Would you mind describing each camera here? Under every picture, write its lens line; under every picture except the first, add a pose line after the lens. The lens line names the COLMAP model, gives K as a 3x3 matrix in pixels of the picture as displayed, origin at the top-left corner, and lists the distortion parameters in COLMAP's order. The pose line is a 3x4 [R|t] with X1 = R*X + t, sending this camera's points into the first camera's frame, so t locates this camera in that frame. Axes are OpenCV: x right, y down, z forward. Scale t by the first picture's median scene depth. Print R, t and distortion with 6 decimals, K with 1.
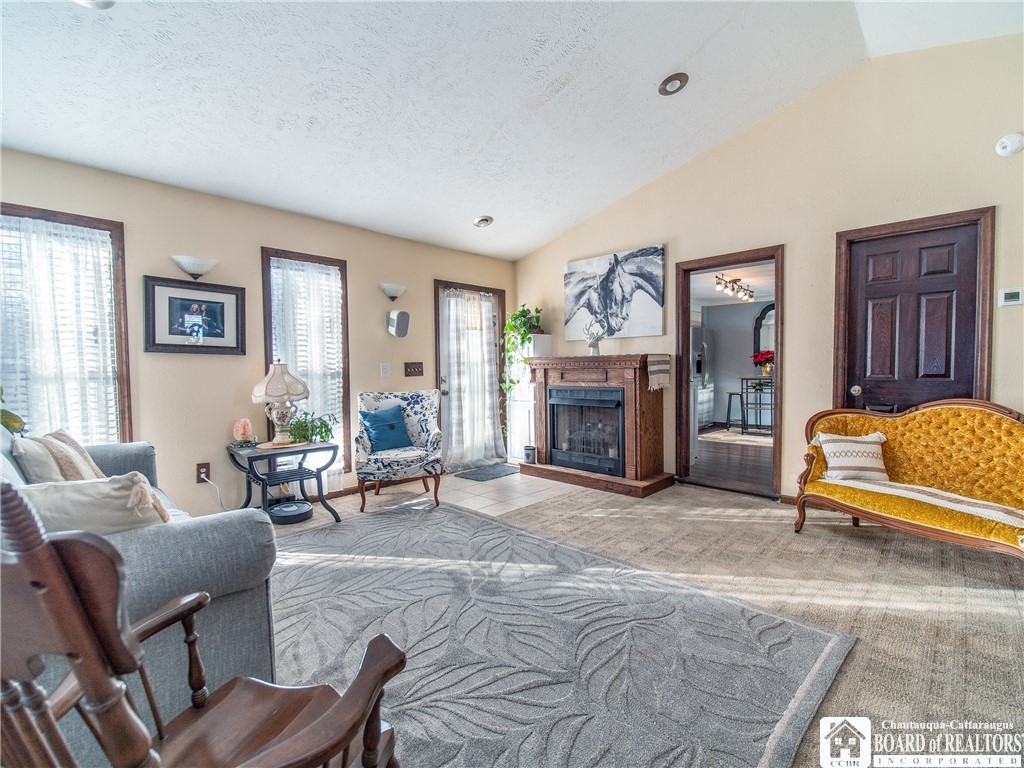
lens RADIAL K [[464.7, 0, 514.0], [0, 464.7, 385.6], [0, 0, 1]] dist [0.005462, -0.004586]
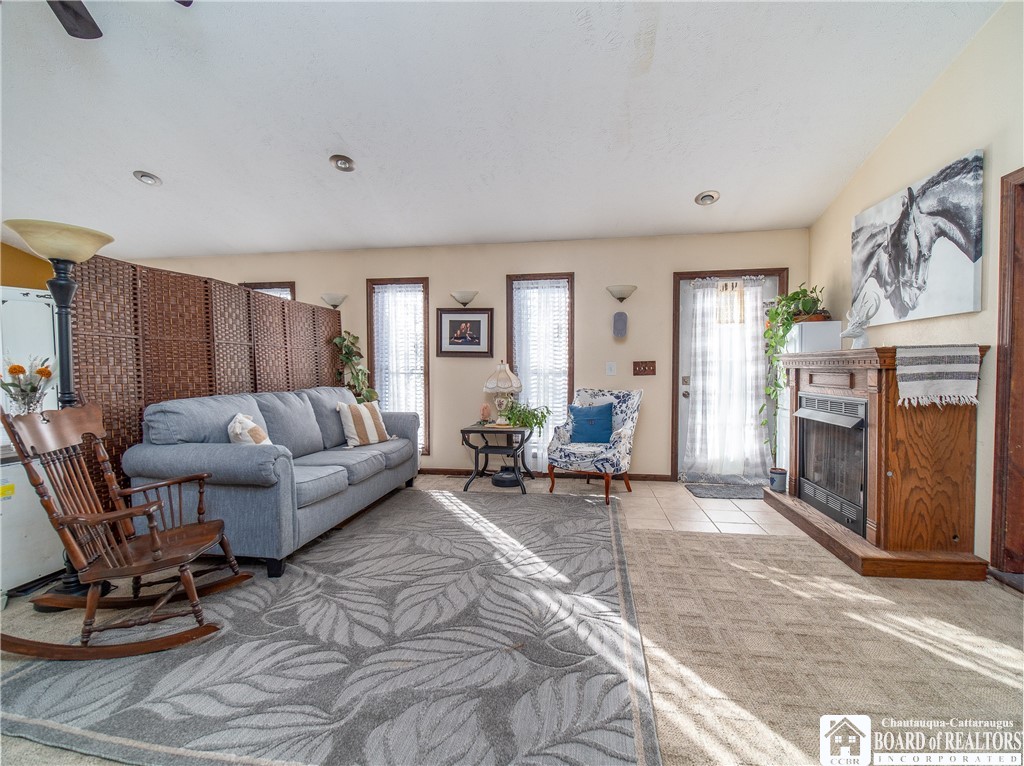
lens RADIAL K [[464.7, 0, 512.3], [0, 464.7, 383.5], [0, 0, 1]] dist [0.005462, -0.004586]
pose [[0.575230, 0.033614, -0.817301, 0.466969], [-0.031142, 0.999331, 0.019182, -0.014240], [0.817399, 0.014419, 0.575892, 0.219309]]
